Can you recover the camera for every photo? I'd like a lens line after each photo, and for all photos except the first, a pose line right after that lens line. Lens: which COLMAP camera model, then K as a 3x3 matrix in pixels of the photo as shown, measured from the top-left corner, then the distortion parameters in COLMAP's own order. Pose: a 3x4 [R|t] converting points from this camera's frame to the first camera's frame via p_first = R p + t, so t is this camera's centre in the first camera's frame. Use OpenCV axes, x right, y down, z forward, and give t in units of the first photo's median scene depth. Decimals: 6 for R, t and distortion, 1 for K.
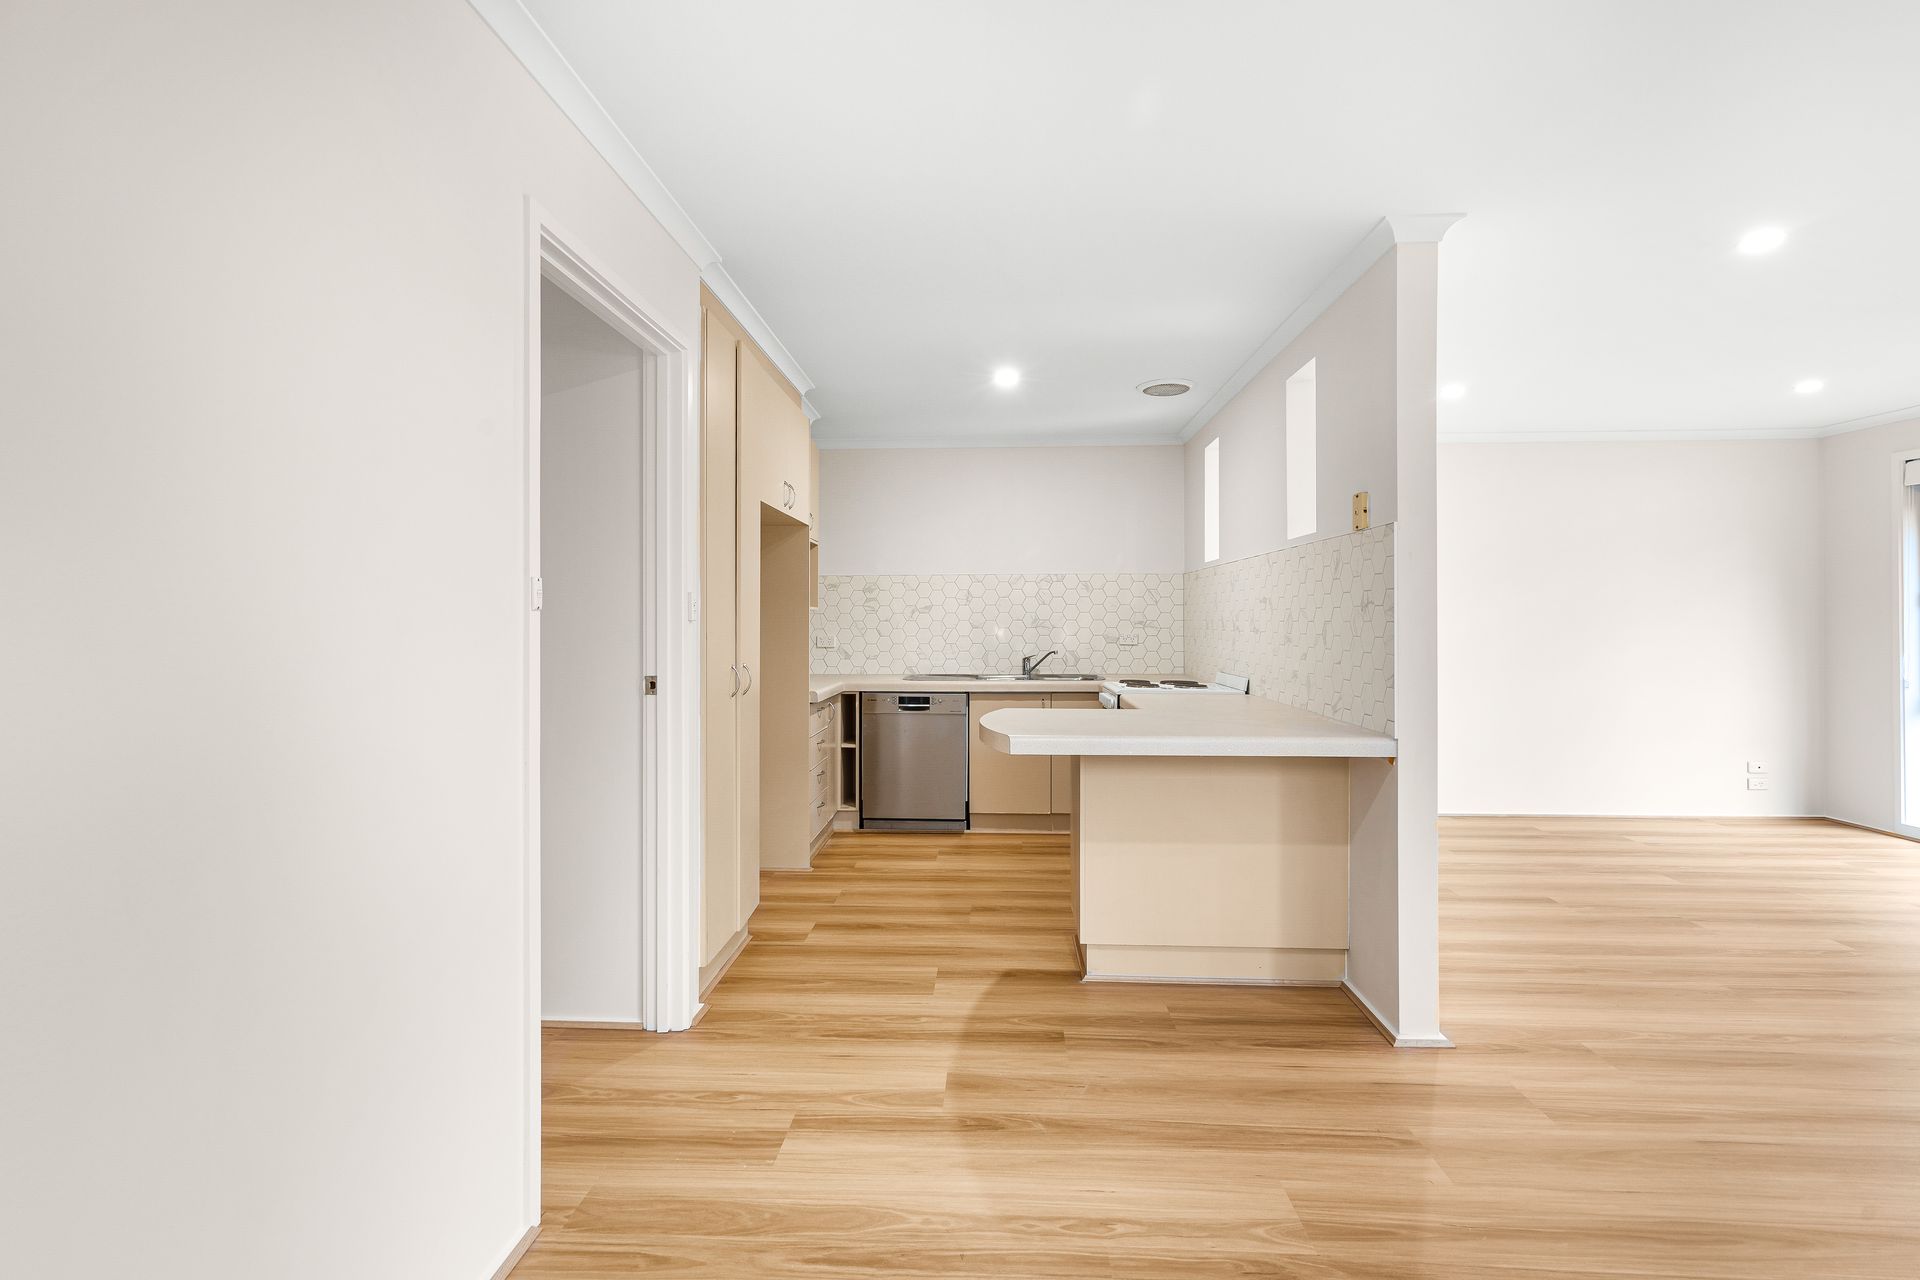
lens RADIAL K [[875.0, 0, 950.6], [0, 875.0, 622.0], [0, 0, 1]] dist [-0.004537, 0.002037]
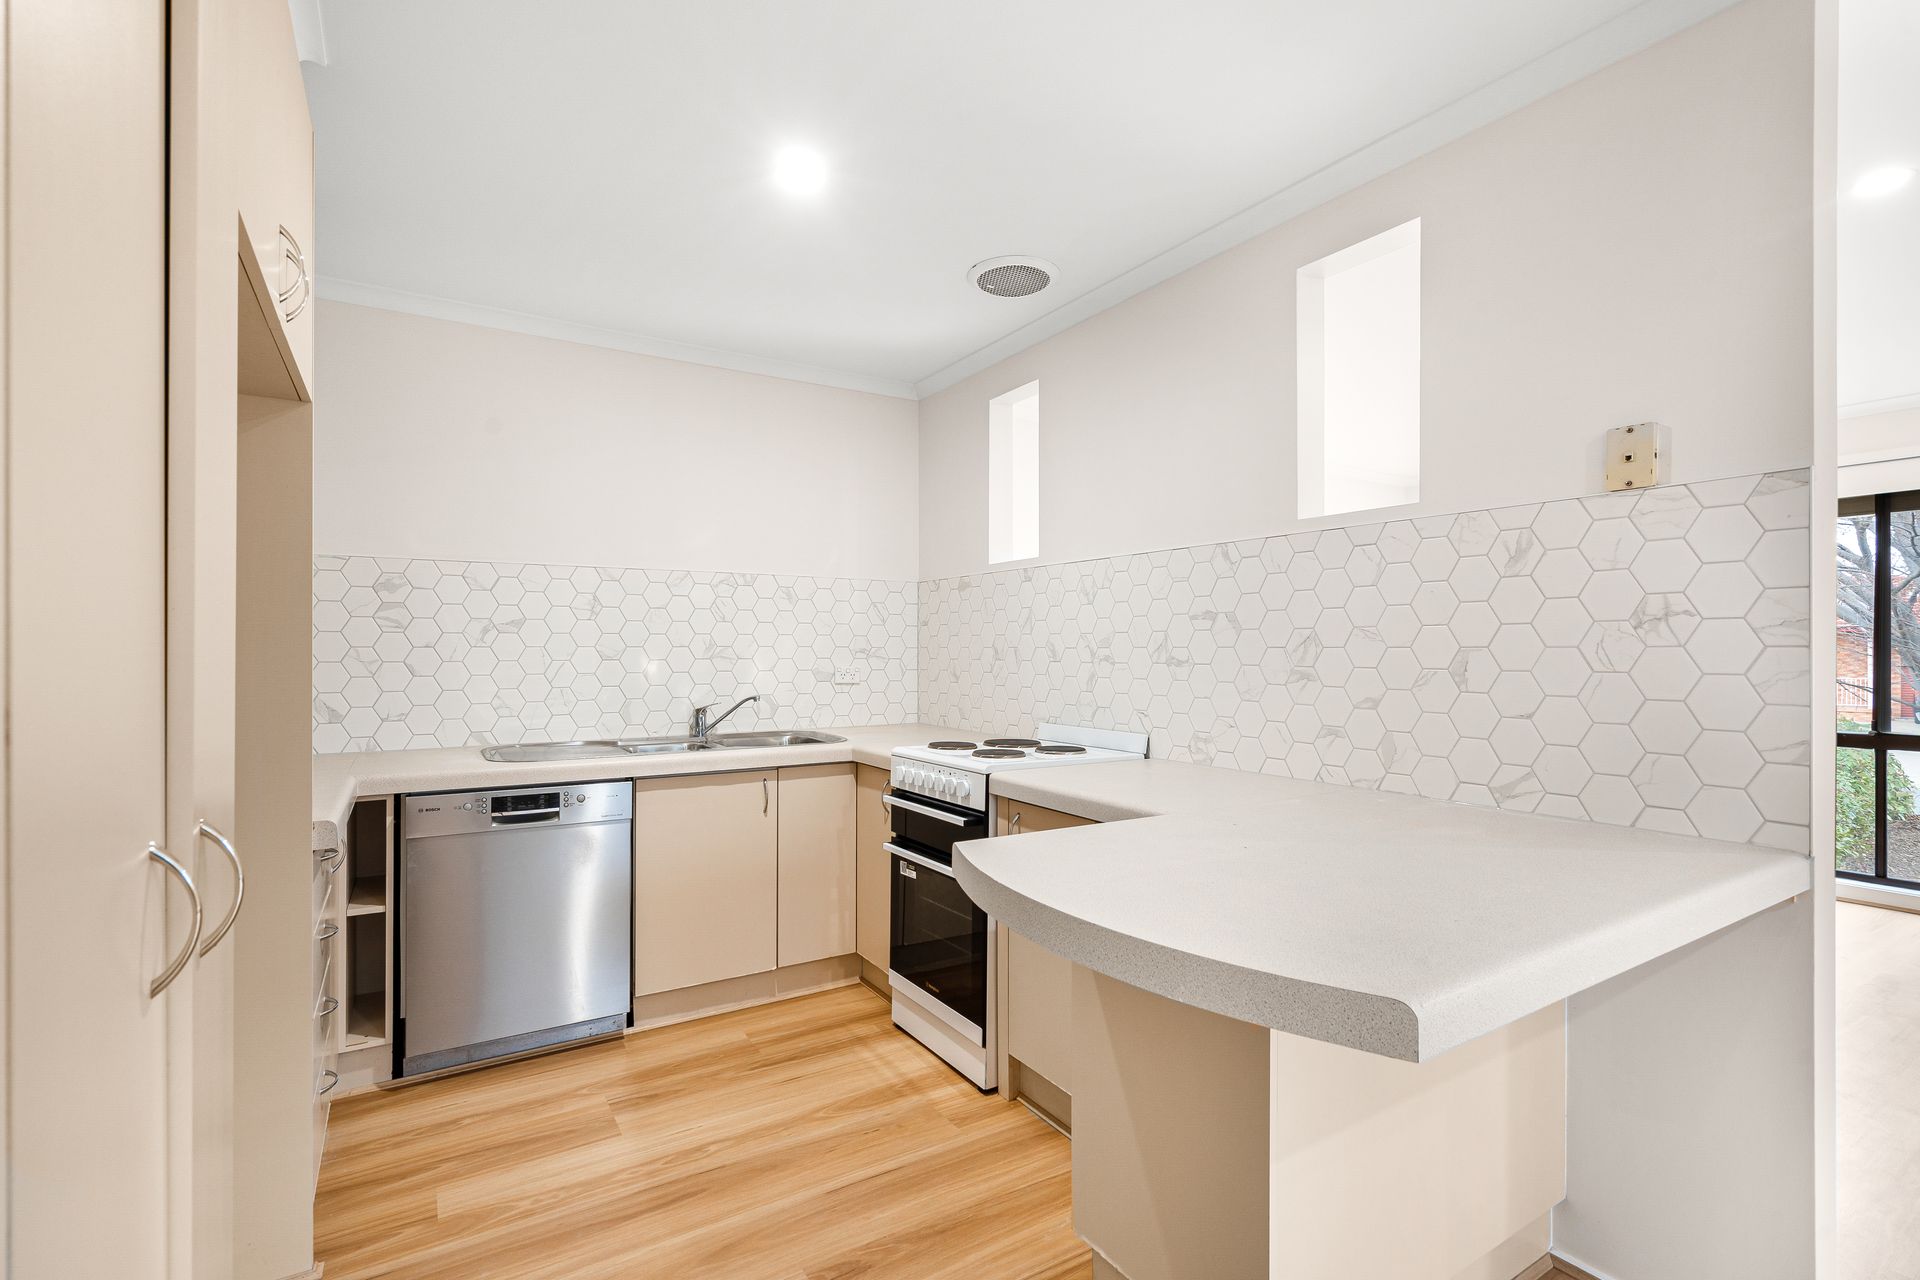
lens RADIAL K [[875.0, 0, 958.5], [0, 875.0, 651.5], [0, 0, 1]] dist [-0.004537, 0.002037]
pose [[0.815563, 0.001274, 0.578666, -0.128422], [-0.000900, 0.999999, -0.000934, 0.001815], [-0.578667, 0.000241, 0.815564, 0.429614]]
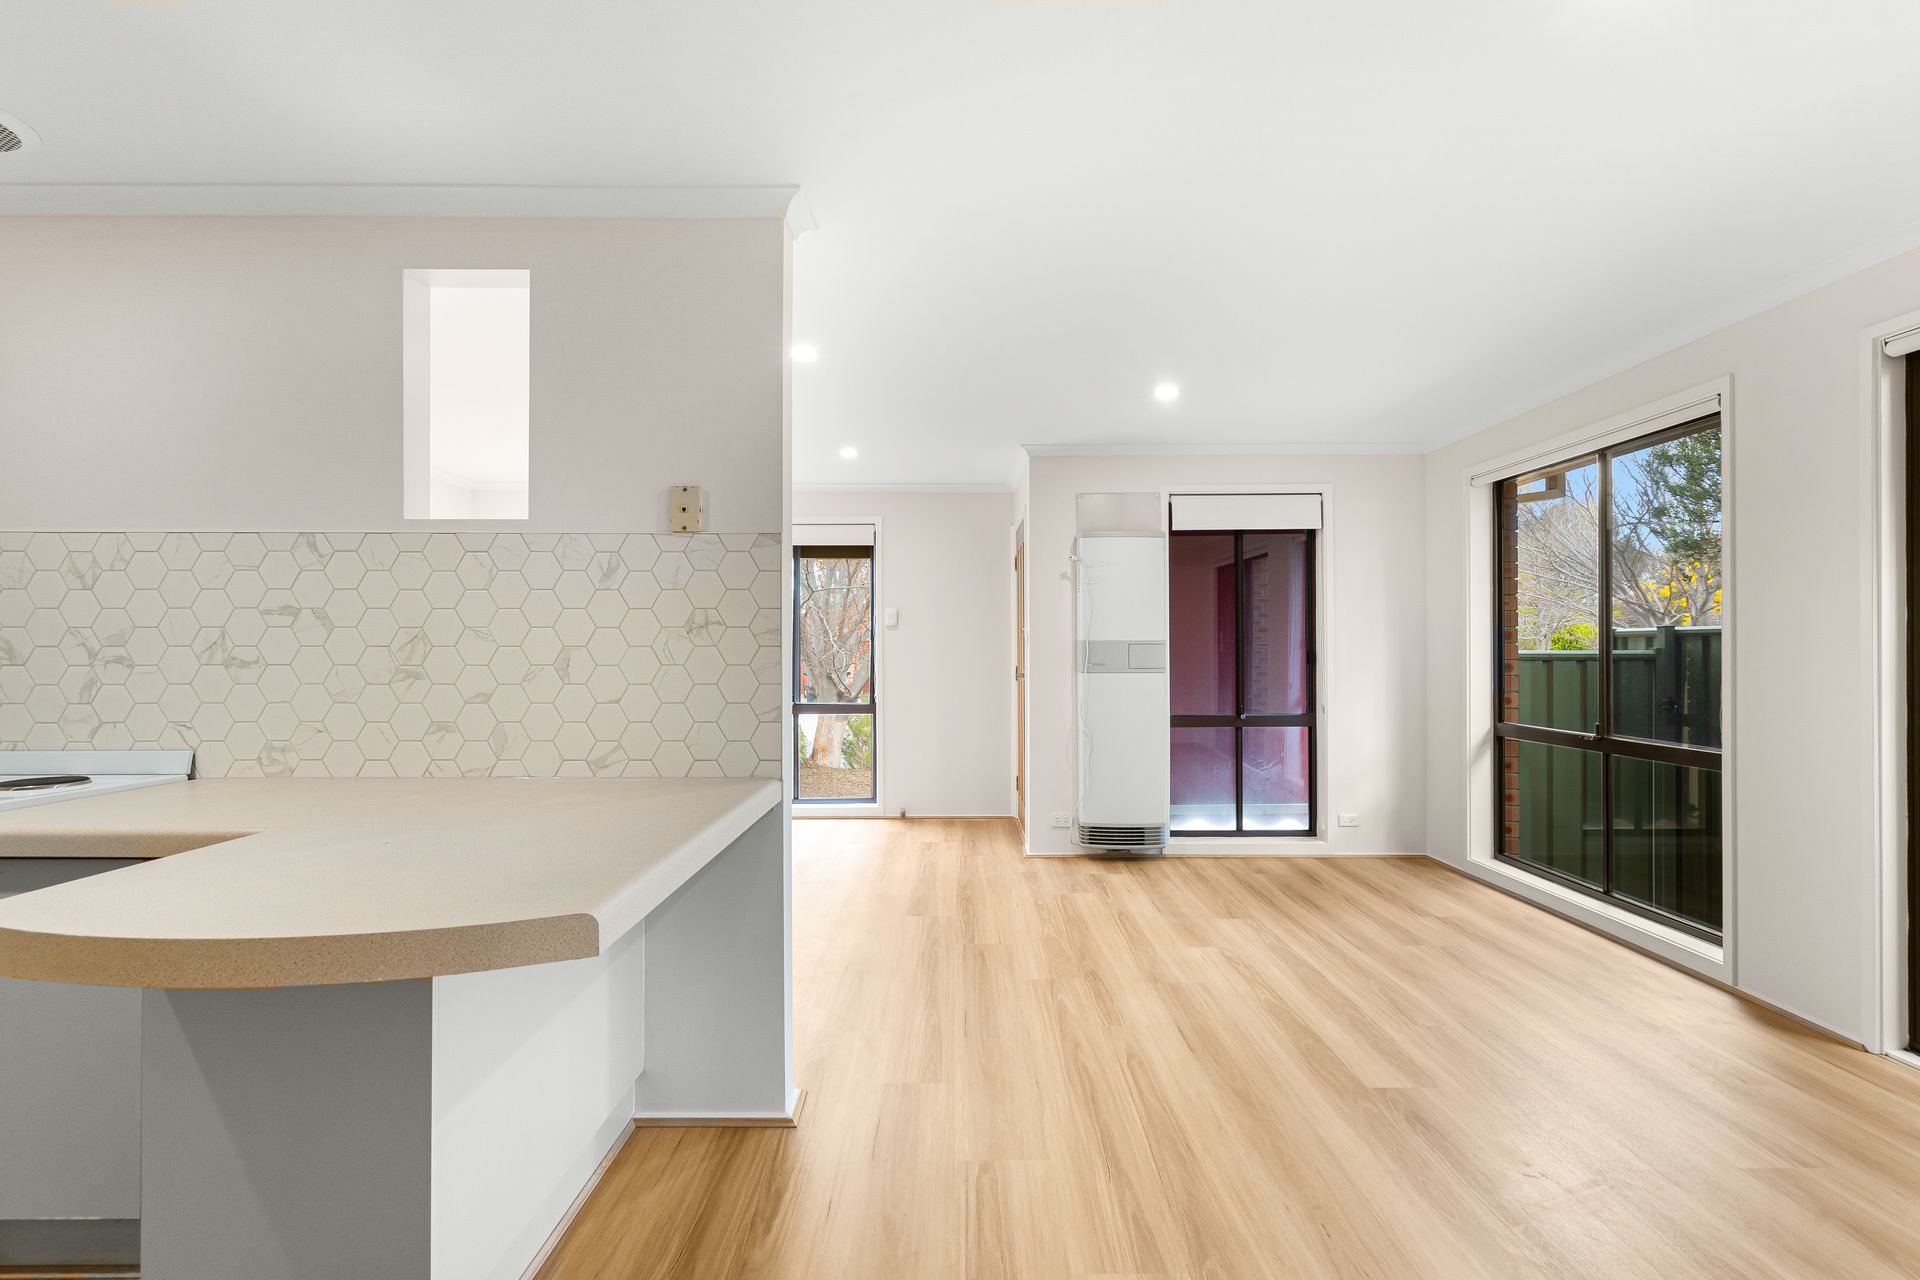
lens RADIAL K [[875.0, 0, 965.5], [0, 875.0, 641.2], [0, 0, 1]] dist [-0.004537, 0.002037]
pose [[-0.064035, 0.010564, 0.997892, -0.191682], [0.002709, 0.999942, -0.010412, 0.001905], [-0.997944, 0.002036, -0.064060, 0.434991]]
